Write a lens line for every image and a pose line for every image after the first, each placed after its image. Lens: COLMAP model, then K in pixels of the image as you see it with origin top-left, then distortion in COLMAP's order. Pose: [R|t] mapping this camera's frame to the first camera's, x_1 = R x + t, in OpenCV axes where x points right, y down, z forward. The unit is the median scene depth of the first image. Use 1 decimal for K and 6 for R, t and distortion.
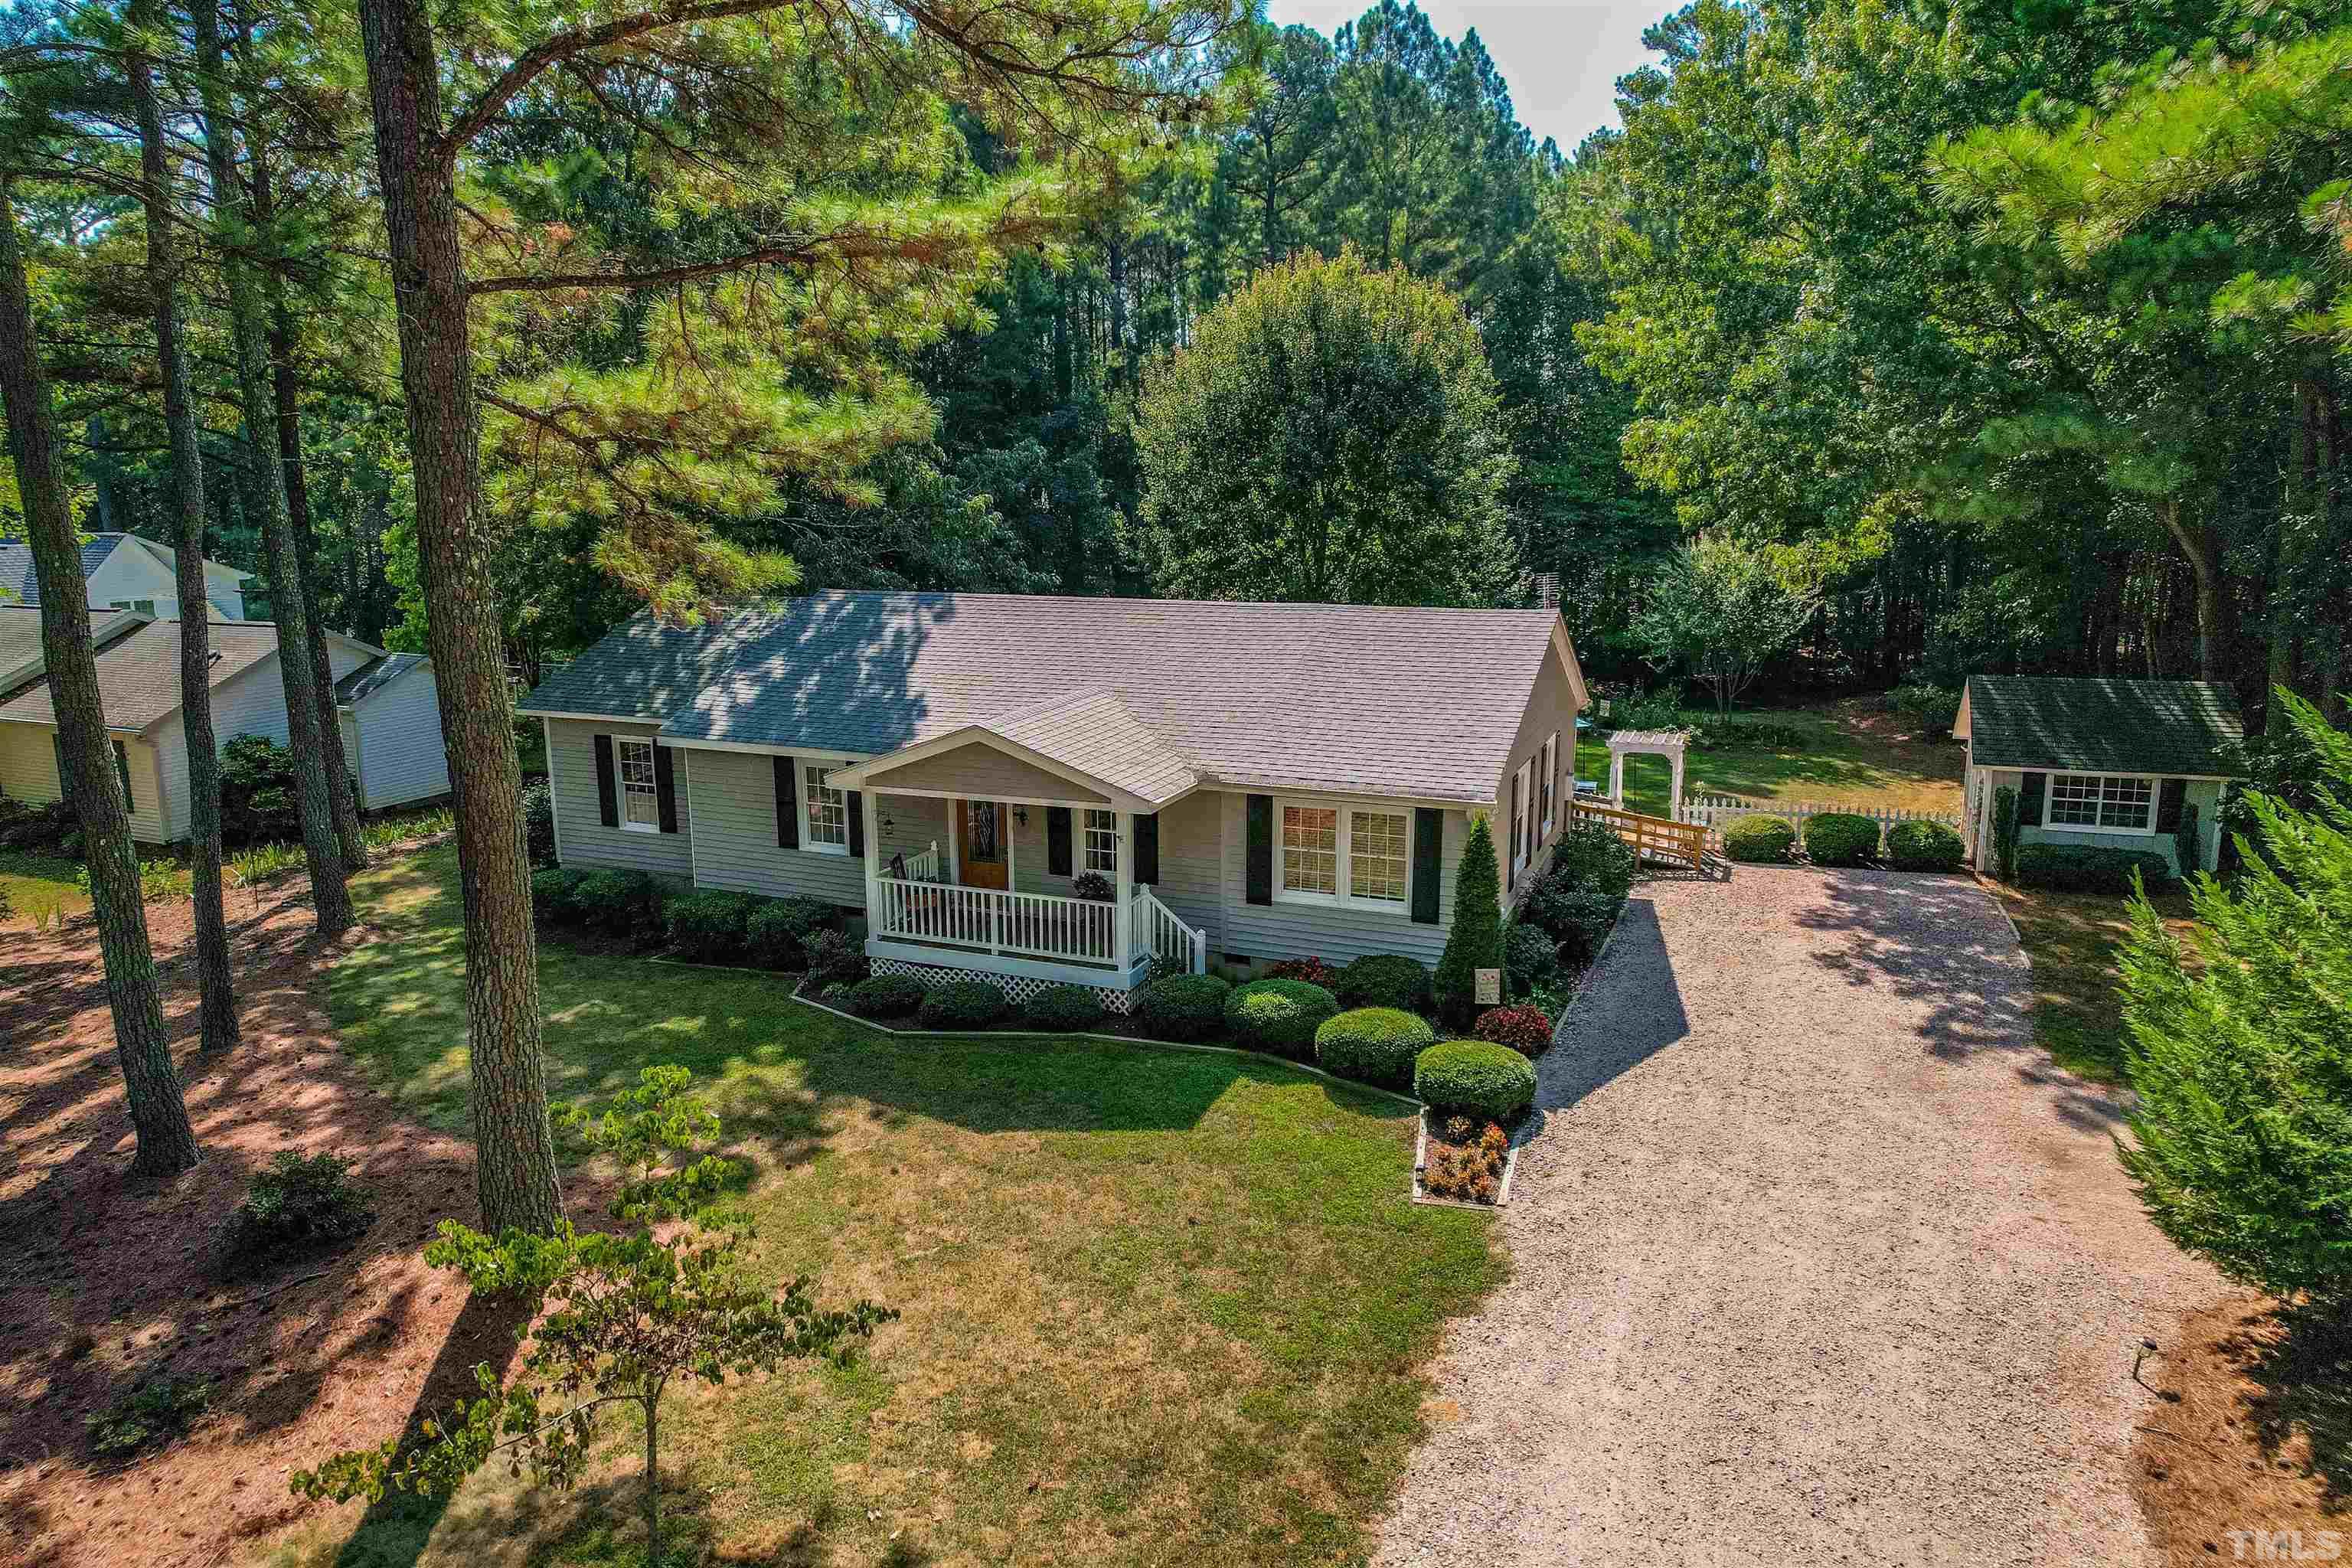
lens RADIAL K [[1498.2, 0, 1177.3], [0, 1498.2, 781.0], [0, 0, 1]] dist [-0.067397, 0.061733]
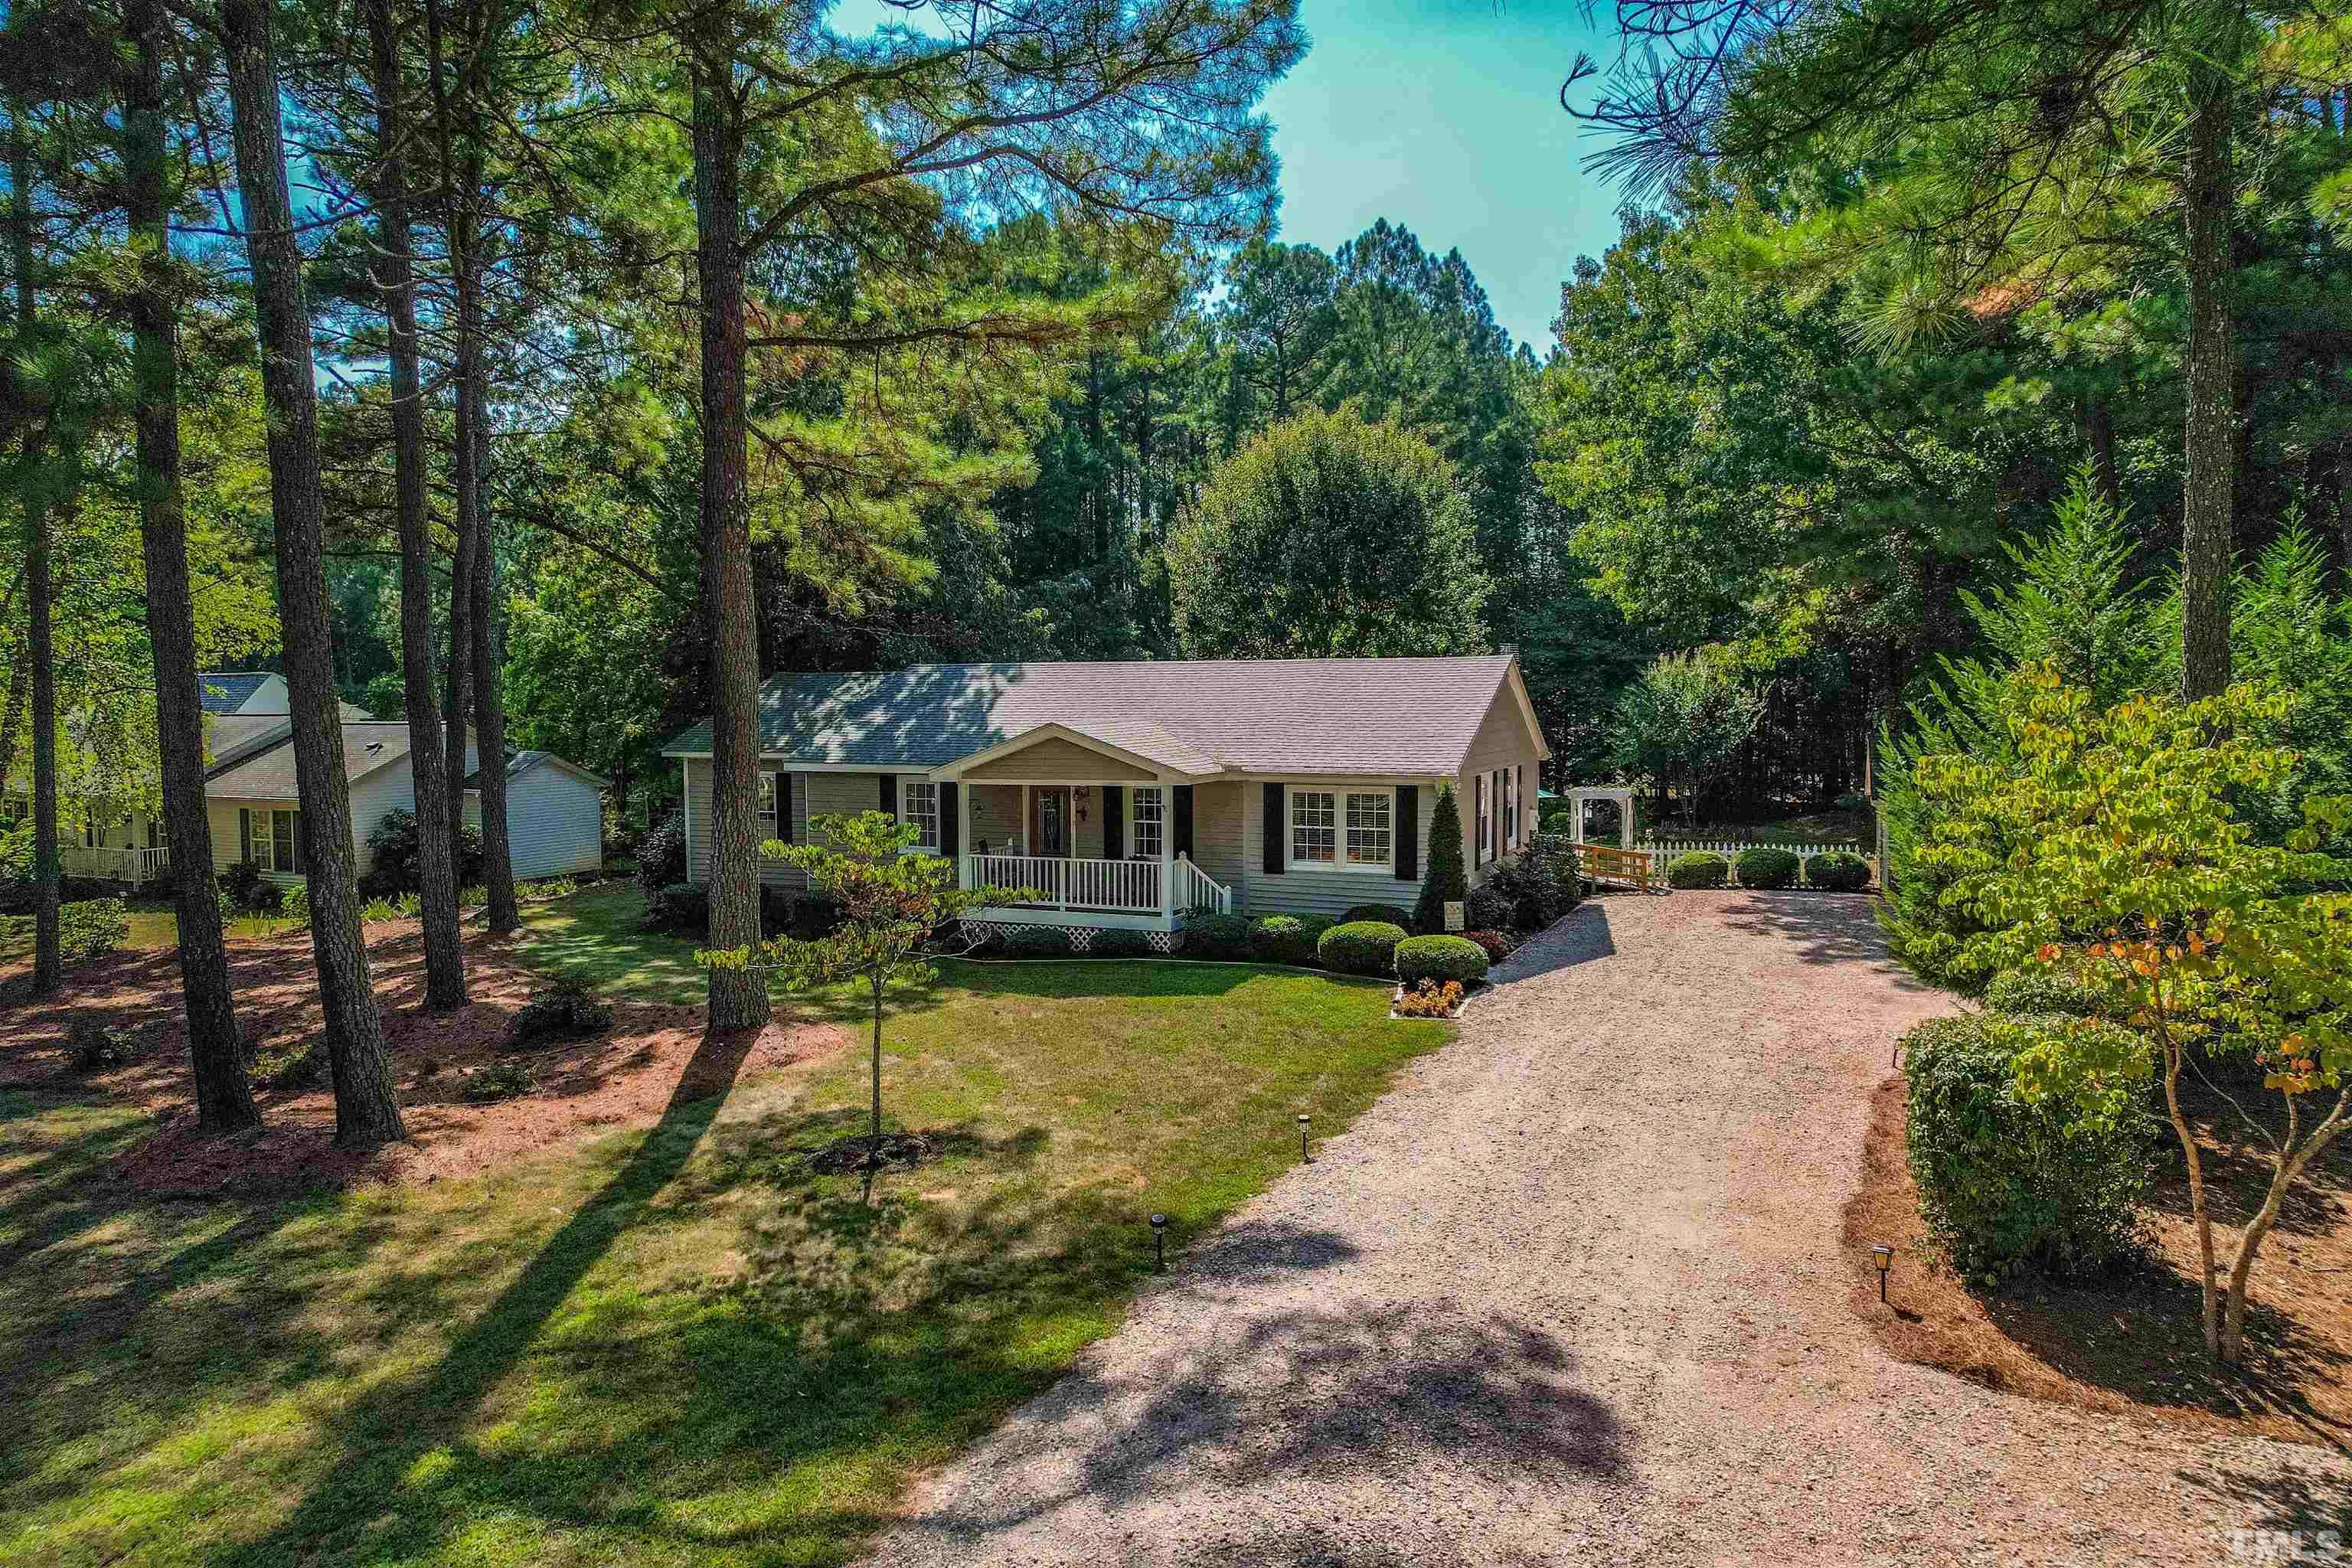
lens RADIAL K [[1498.2, 0, 1166.5], [0, 1498.2, 782.7], [0, 0, 1]] dist [-0.067397, 0.061733]
pose [[0.999834, 0.003076, -0.017984, -0.011084], [-0.005625, 0.989644, -0.143433, 0.164097], [0.017357, 0.143510, 0.989497, -0.217733]]
